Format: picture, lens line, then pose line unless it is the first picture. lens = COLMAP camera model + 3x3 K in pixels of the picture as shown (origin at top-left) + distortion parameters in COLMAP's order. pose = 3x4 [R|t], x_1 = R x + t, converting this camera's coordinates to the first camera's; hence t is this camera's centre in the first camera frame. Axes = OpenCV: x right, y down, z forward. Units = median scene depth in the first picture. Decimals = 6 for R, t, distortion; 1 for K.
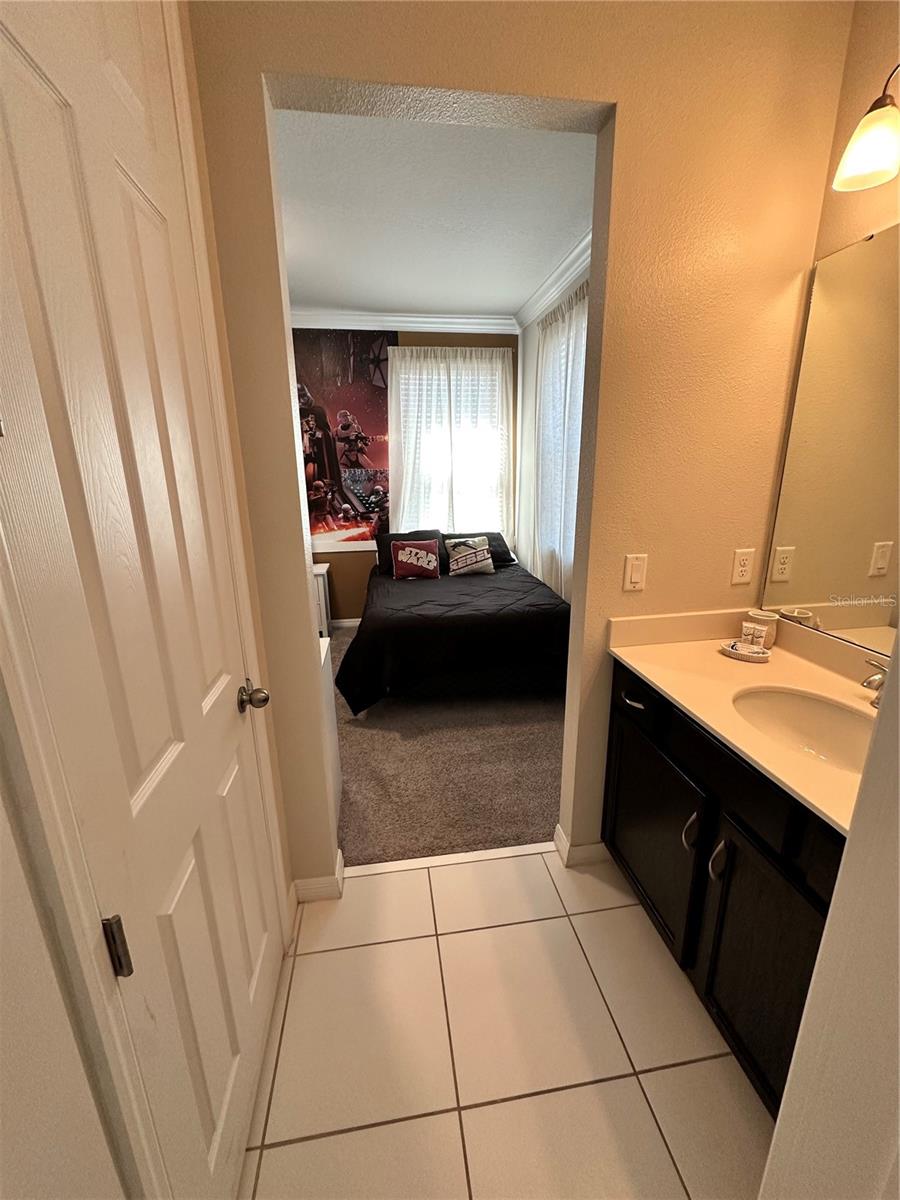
lens RADIAL K [[478.7, 0, 445.0], [0, 478.7, 599.9], [0, 0, 1]] dist [-0.005496, 0.001735]
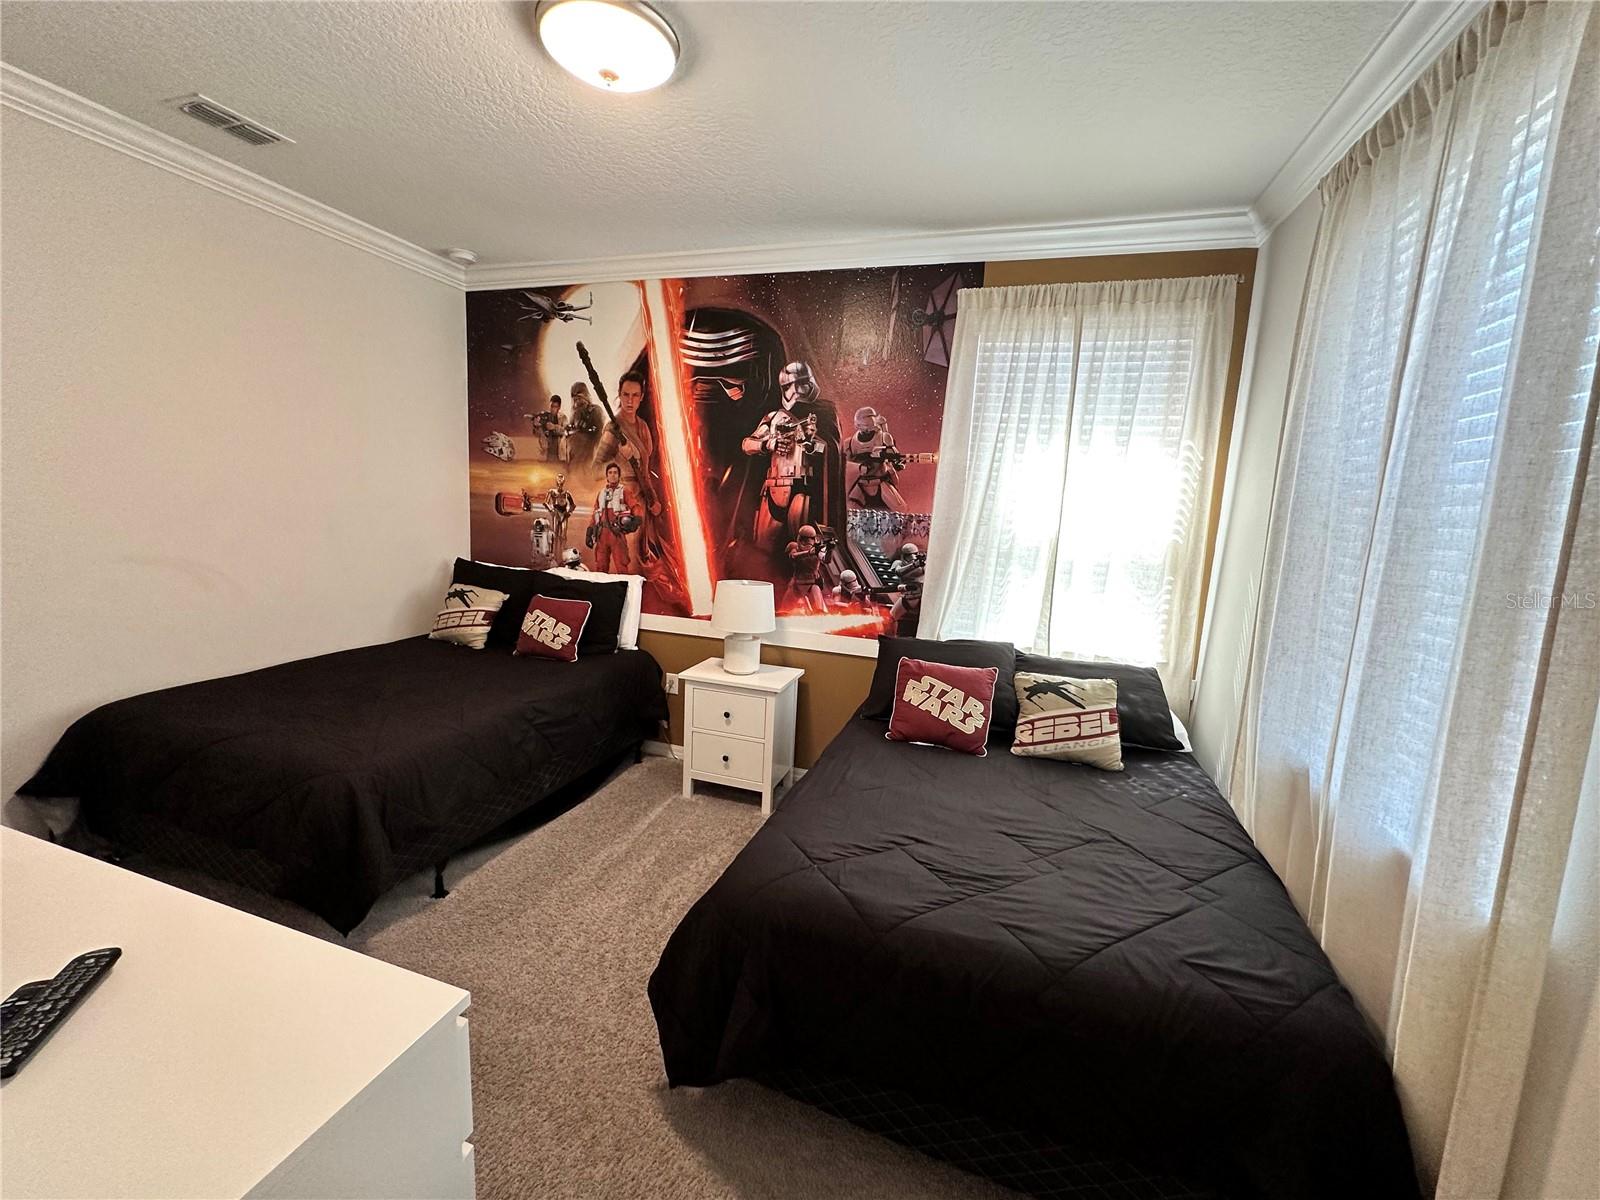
lens RADIAL K [[638.2, 0, 798.1], [0, 638.2, 600.4], [0, 0, 1]] dist [-0.005496, 0.001735]
pose [[0.897064, 0.132387, -0.421604, 0.060080], [-0.182946, 0.979729, -0.081619, -0.099040], [0.402252, 0.150348, 0.903099, 0.327426]]
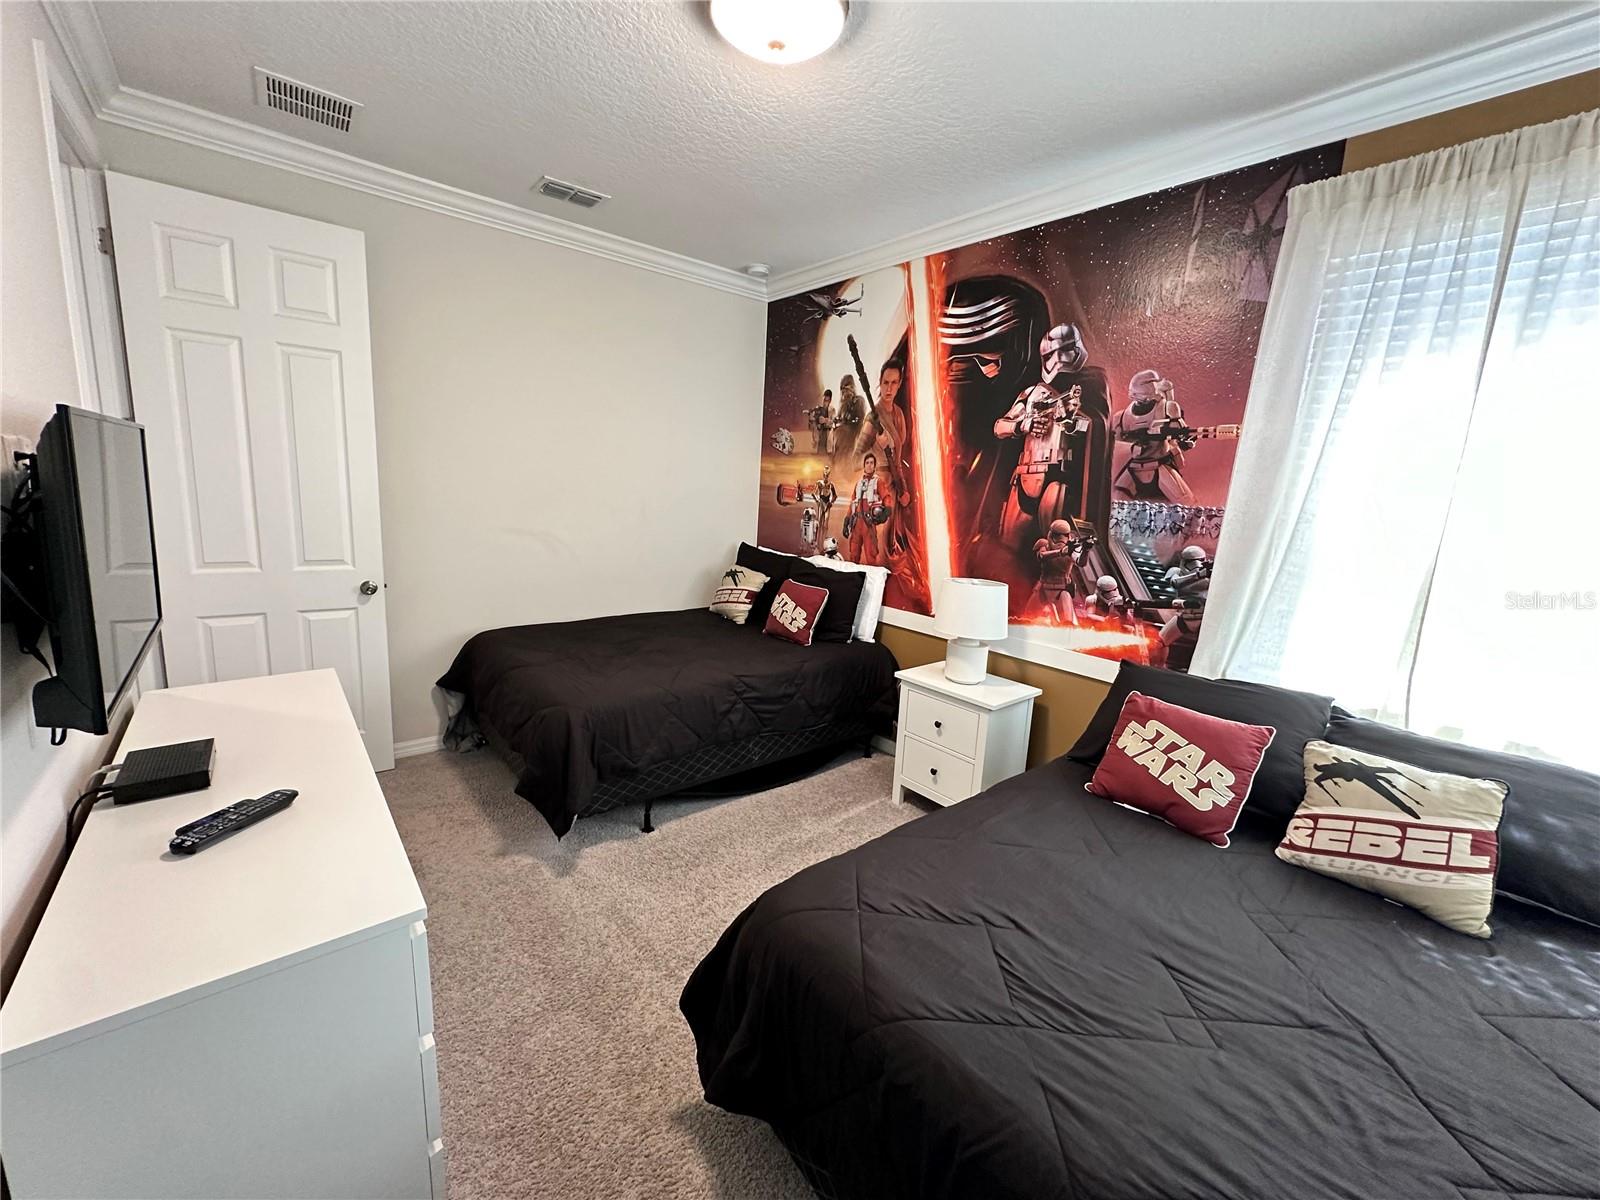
lens RADIAL K [[638.2, 0, 798.6], [0, 638.2, 599.3], [0, 0, 1]] dist [-0.005496, 0.001735]
pose [[0.532559, 0.200053, -0.822411, 0.140742], [-0.285143, 0.957272, 0.048212, -0.131246], [0.796915, 0.208829, 0.566848, 0.455231]]
